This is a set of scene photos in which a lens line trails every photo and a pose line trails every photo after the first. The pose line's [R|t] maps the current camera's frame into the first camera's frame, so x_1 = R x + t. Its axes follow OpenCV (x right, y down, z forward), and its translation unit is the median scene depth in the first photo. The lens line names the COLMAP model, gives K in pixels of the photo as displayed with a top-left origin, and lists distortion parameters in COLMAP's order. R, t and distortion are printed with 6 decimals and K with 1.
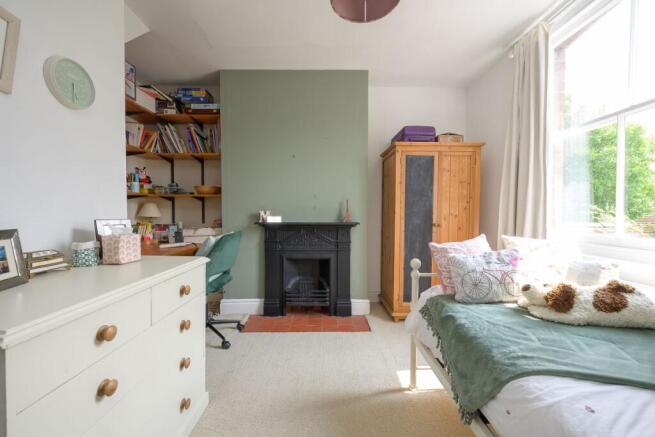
lens RADIAL K [[256.5, 0, 328.3], [0, 256.5, 220.0], [0, 0, 1]] dist [-0.012733, 0.000153]
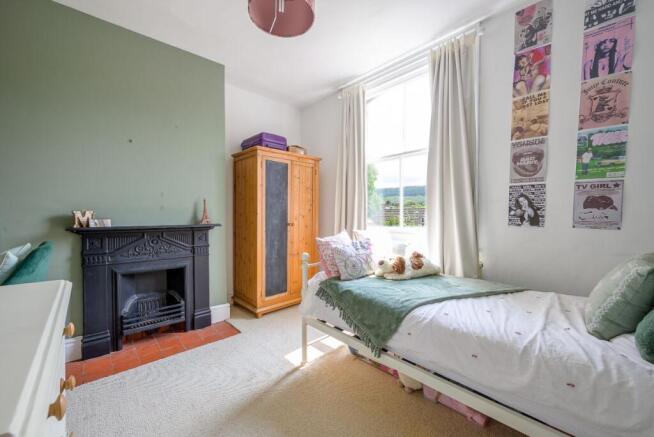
lens RADIAL K [[256.1, 0, 327.8], [0, 256.1, 220.0], [0, 0, 1]] dist [-0.012733, 0.000153]
pose [[0.747486, -0.018455, 0.664021, -0.217172], [0.020457, 0.999779, 0.004758, -0.000887], [-0.663962, 0.010027, 0.747699, 0.028802]]
